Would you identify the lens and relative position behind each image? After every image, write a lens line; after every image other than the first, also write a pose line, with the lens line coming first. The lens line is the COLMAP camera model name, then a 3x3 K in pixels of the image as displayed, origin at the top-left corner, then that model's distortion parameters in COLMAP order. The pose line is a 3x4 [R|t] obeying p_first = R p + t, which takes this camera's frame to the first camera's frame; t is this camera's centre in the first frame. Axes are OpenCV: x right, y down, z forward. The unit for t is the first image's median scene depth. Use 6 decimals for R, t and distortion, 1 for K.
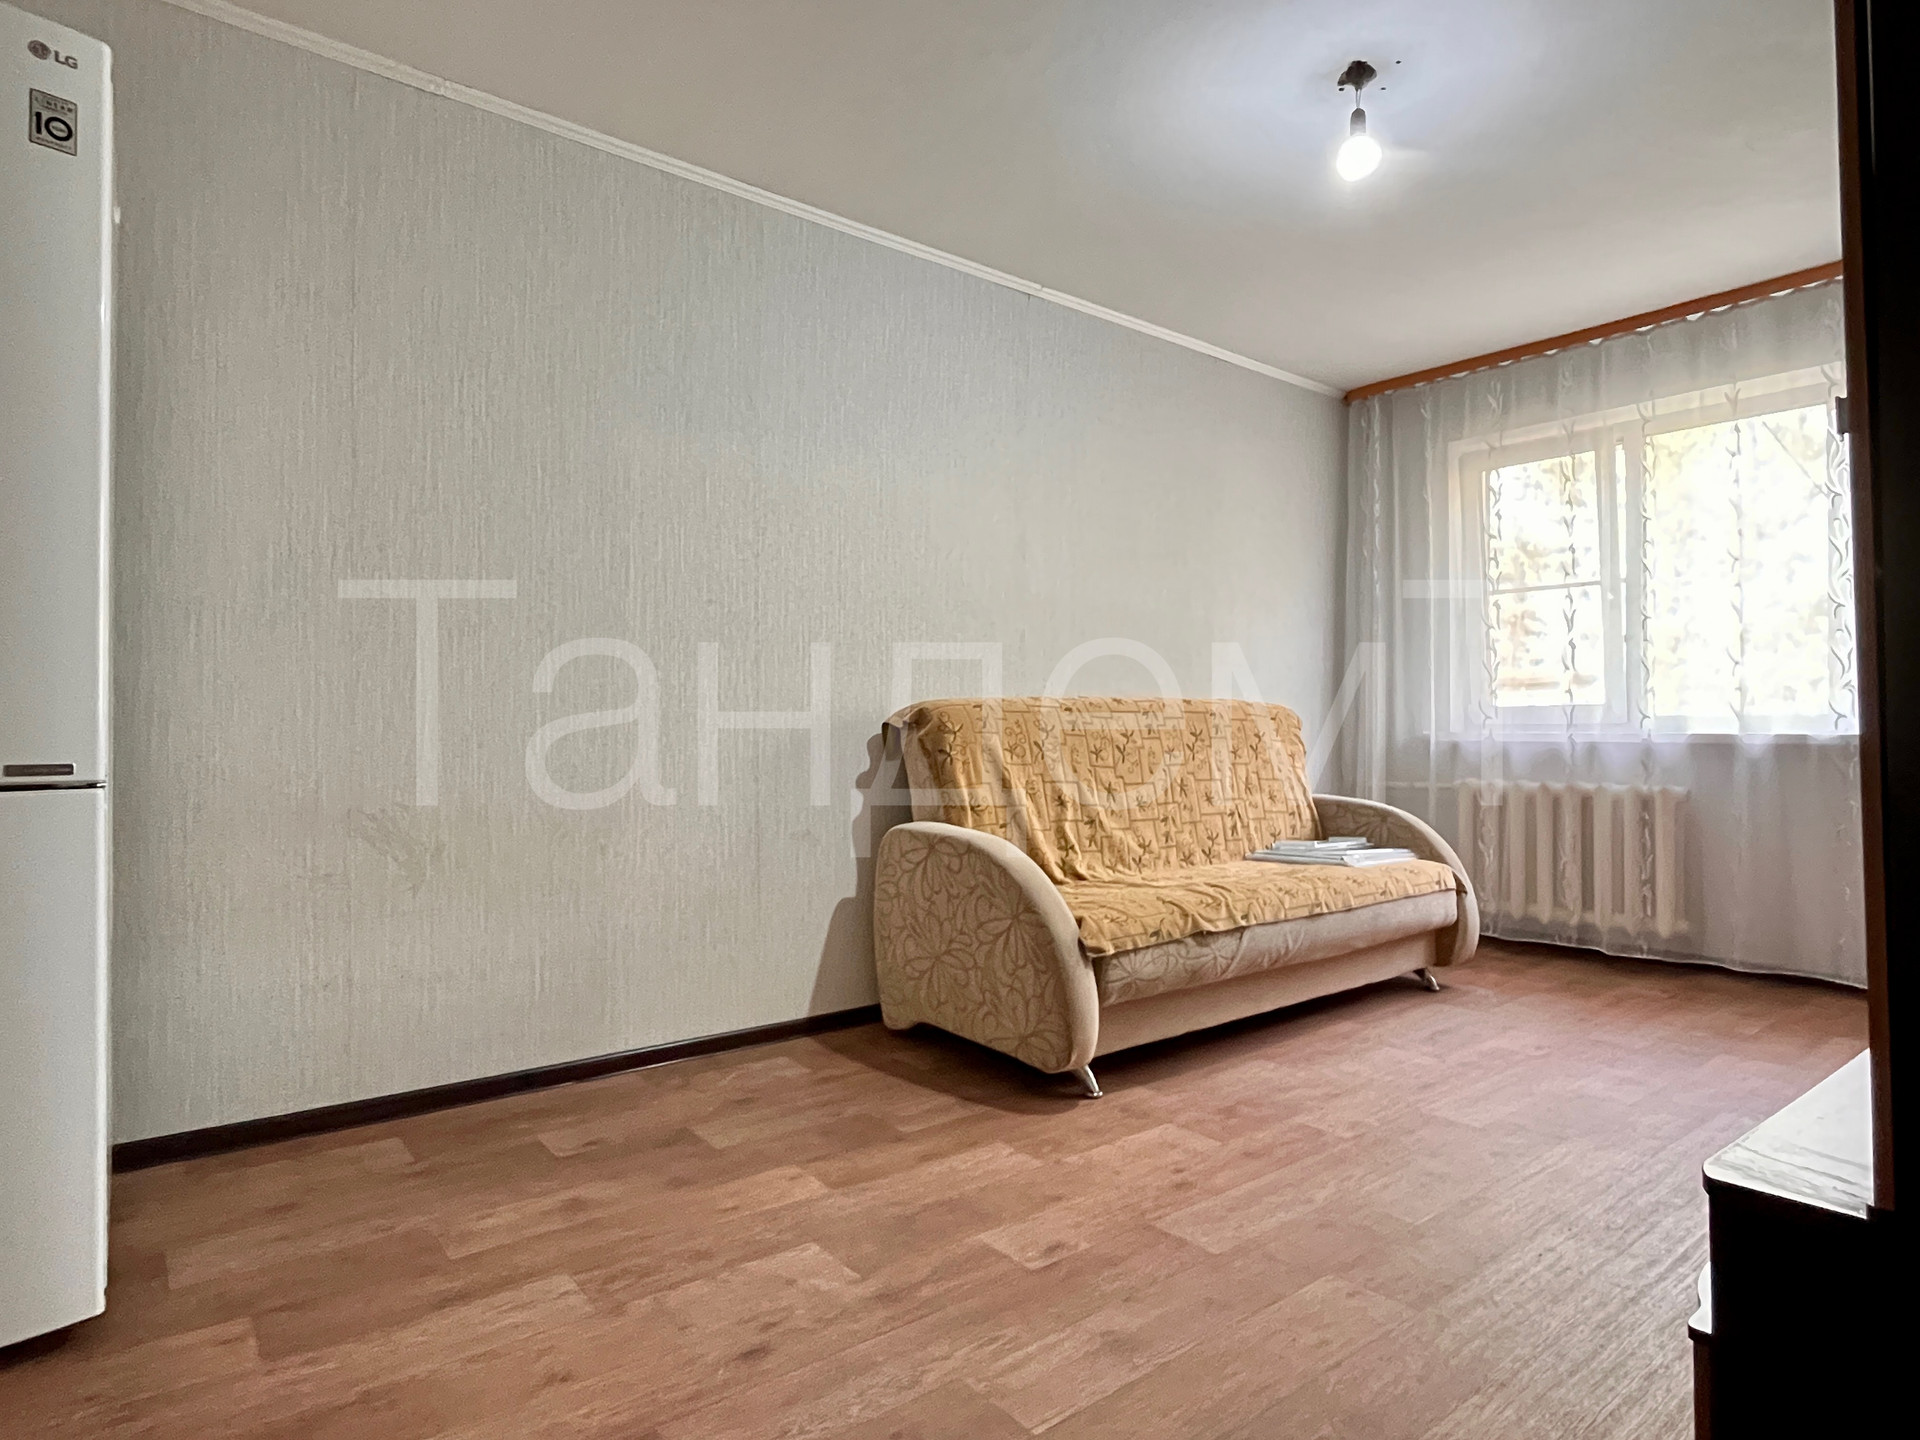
lens RADIAL K [[1078.7, 0, 961.9], [0, 1078.7, 717.4], [0, 0, 1]] dist [-0.018369, 0.001220]
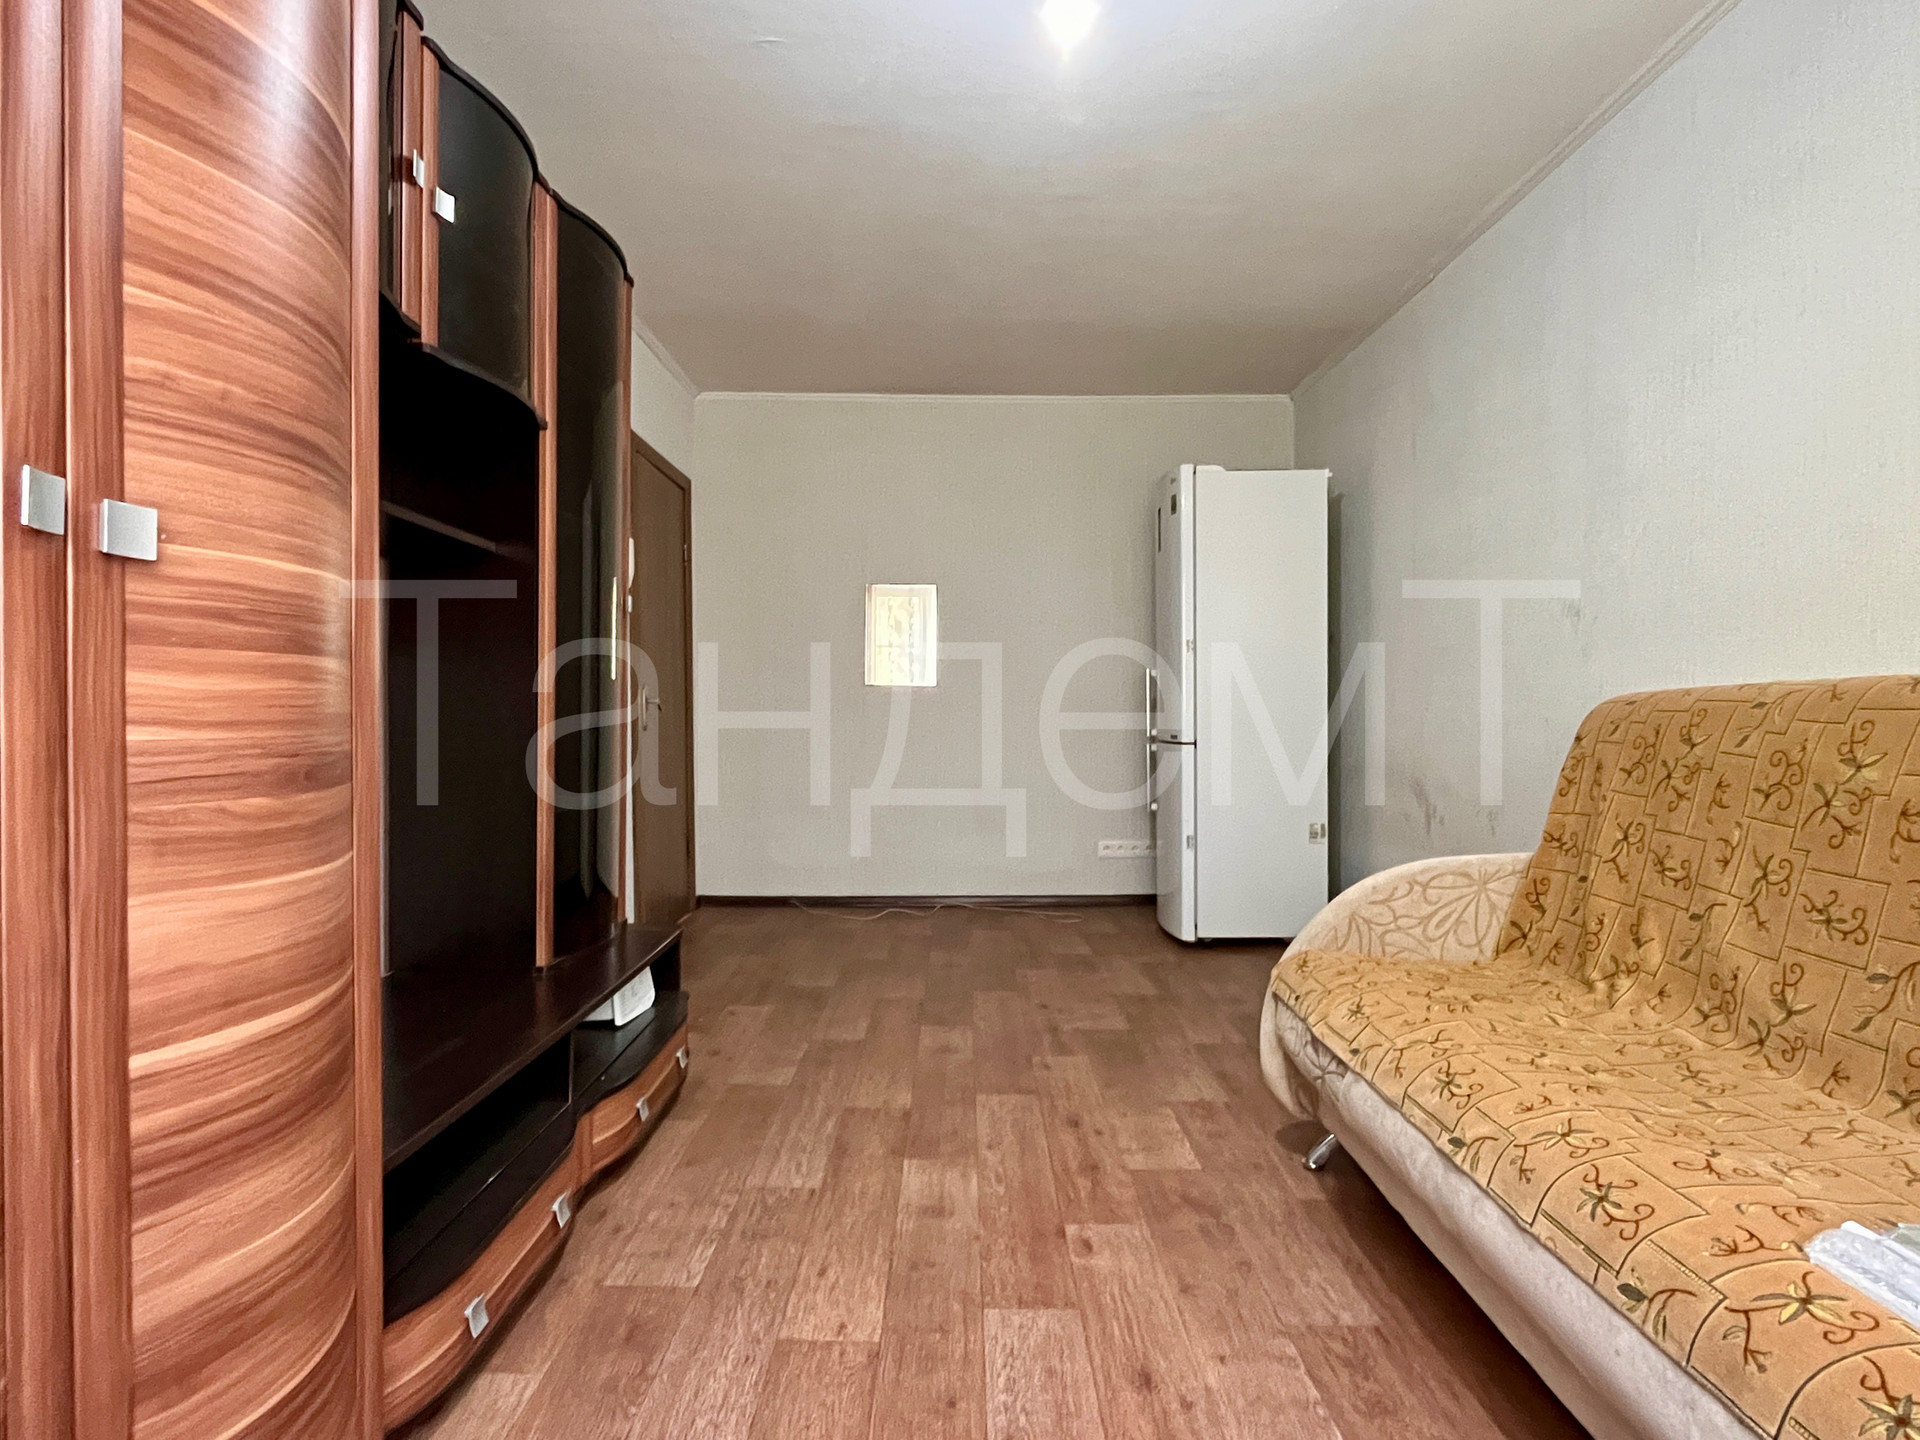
lens RADIAL K [[1016.6, 0, 965.0], [0, 1016.6, 719.9], [0, 0, 1]] dist [0.000622, -0.000015]
pose [[-0.613736, 0.011846, -0.789422, 0.774363], [0.010660, 0.999921, 0.006717, -0.010680], [0.789439, -0.004293, -0.613814, 1.068145]]
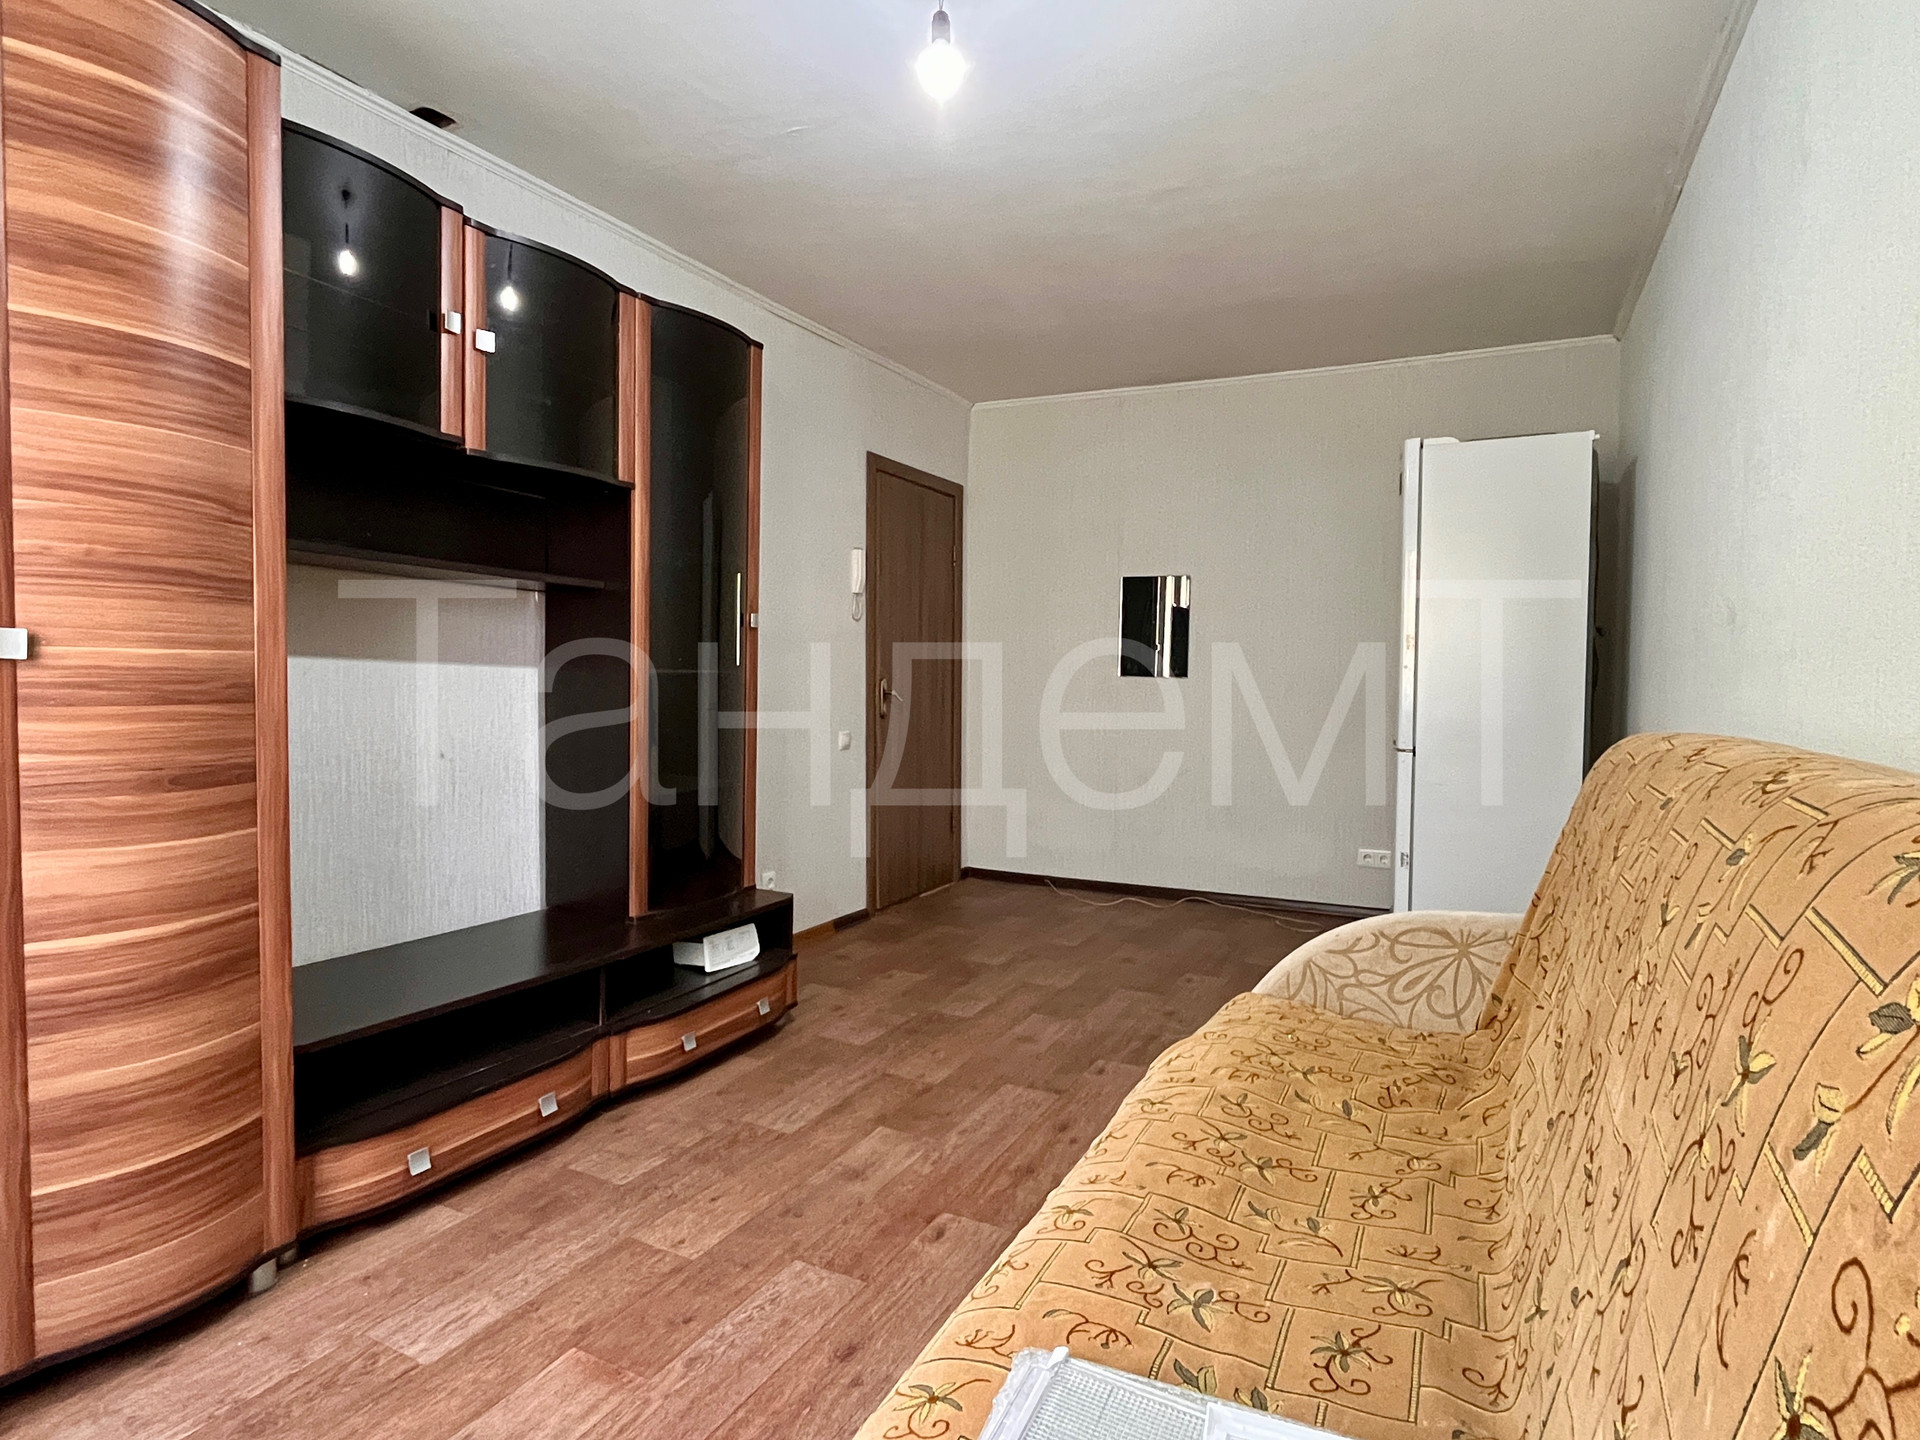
lens RADIAL K [[1020.1, 0, 992.9], [0, 1020.1, 714.0], [0, 0, 1]] dist [0.000768, 0.000078]
pose [[-0.894126, 0.007474, -0.447752, 0.525914], [-0.006416, 0.999544, 0.029497, -0.042468], [0.447769, 0.029247, -0.893671, 1.326787]]
